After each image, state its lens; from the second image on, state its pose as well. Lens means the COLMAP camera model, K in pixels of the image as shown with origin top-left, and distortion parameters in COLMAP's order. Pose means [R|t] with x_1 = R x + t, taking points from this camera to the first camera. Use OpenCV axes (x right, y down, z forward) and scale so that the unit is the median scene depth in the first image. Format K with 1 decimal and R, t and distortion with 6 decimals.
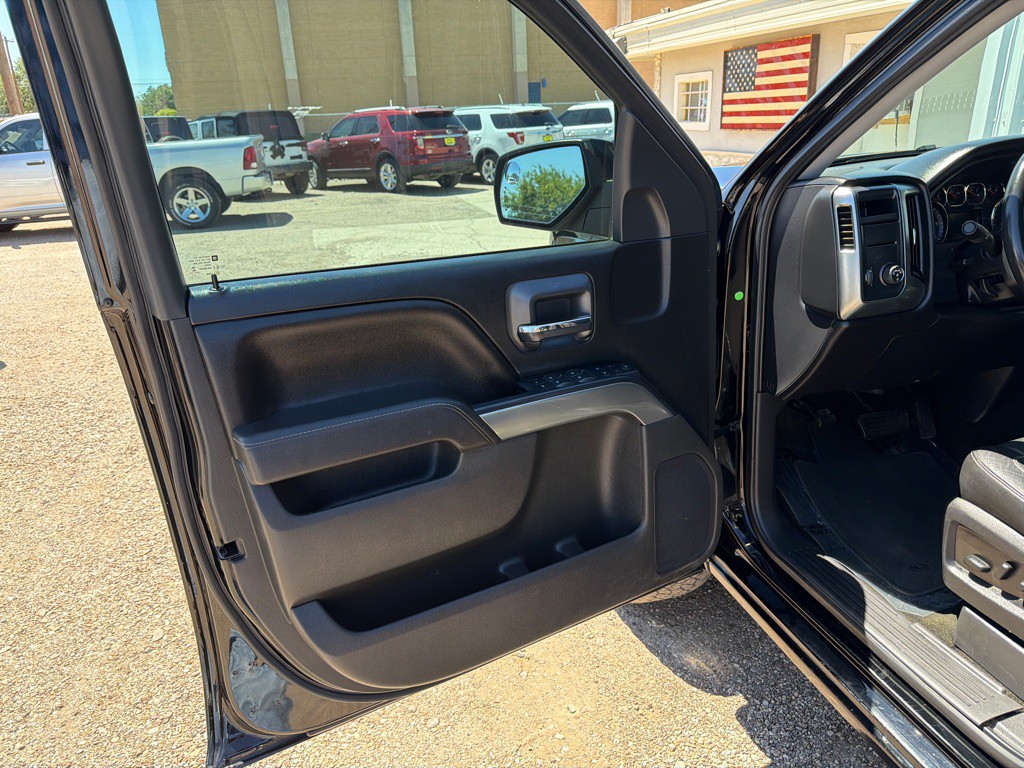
lens RADIAL K [[720.3, 0, 519.4], [0, 720.3, 389.3], [0, 0, 1]] dist [0.010205, -0.019732]
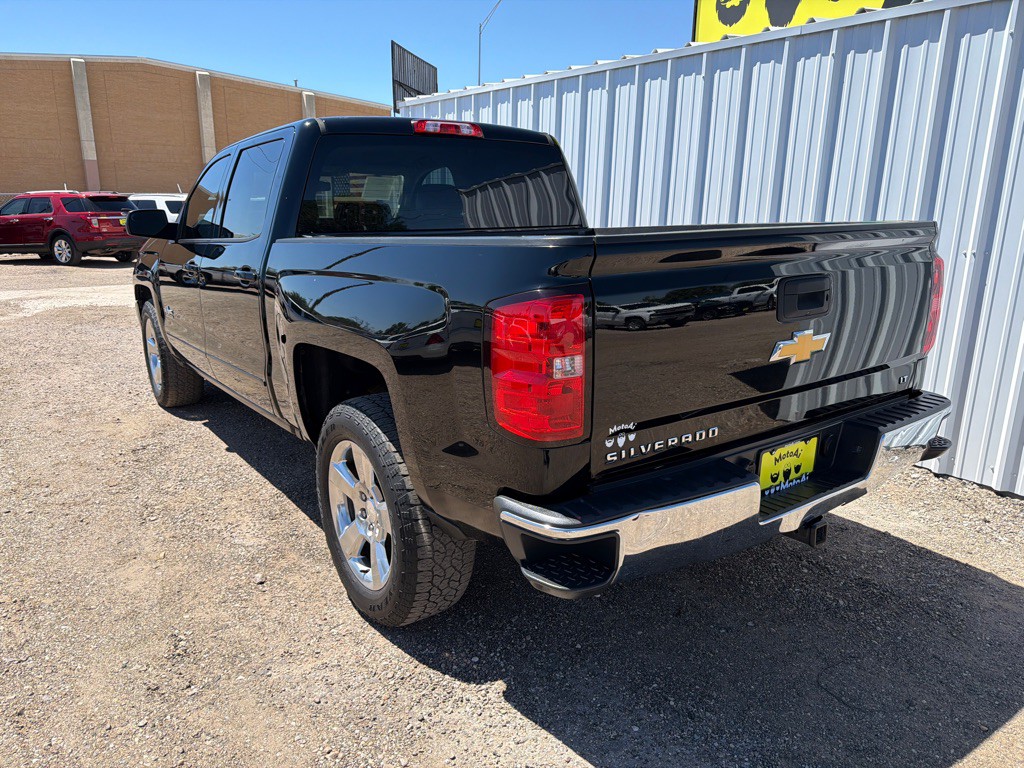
lens RADIAL K [[720.3, 0, 522.3], [0, 720.3, 387.5], [0, 0, 1]] dist [0.010205, -0.019732]
pose [[0.927783, -0.043277, 0.370603, 0.050714], [0.088061, 0.990589, -0.104782, 0.085519], [-0.362580, 0.129851, 0.922862, -0.234723]]
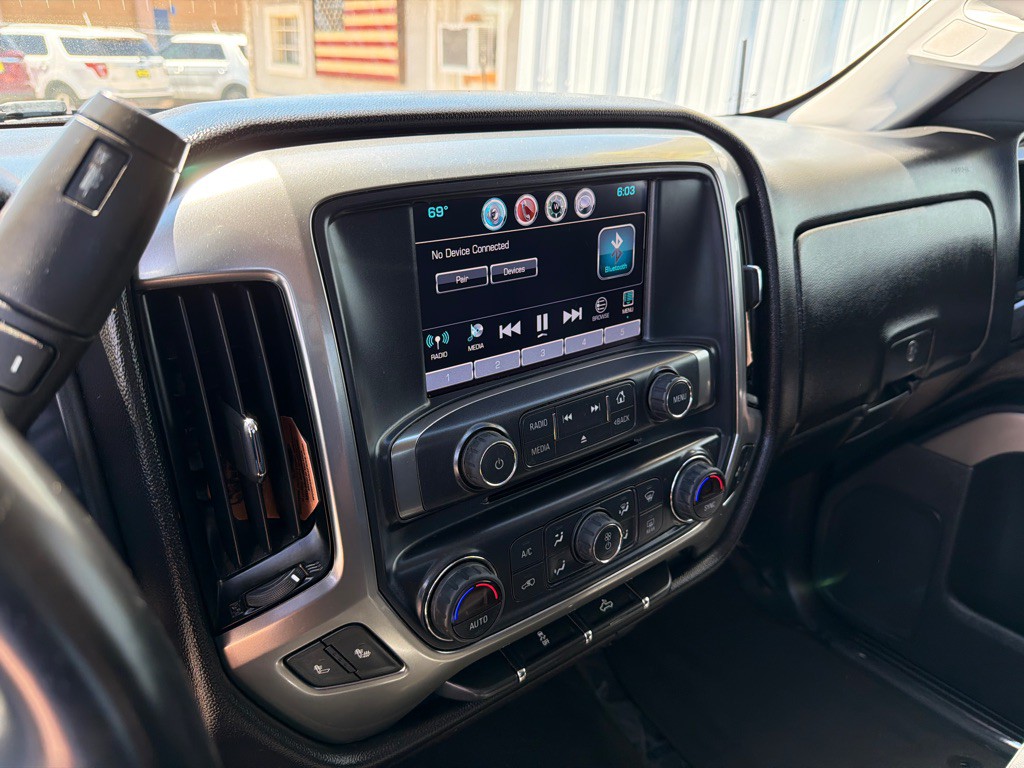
lens RADIAL K [[720.3, 0, 510.0], [0, 720.3, 393.7], [0, 0, 1]] dist [0.010205, -0.019732]
pose [[0.916188, -0.092209, 0.389997, 0.073442], [0.066028, 0.994602, 0.080045, -0.024422], [-0.395273, -0.047585, 0.917330, 0.067300]]
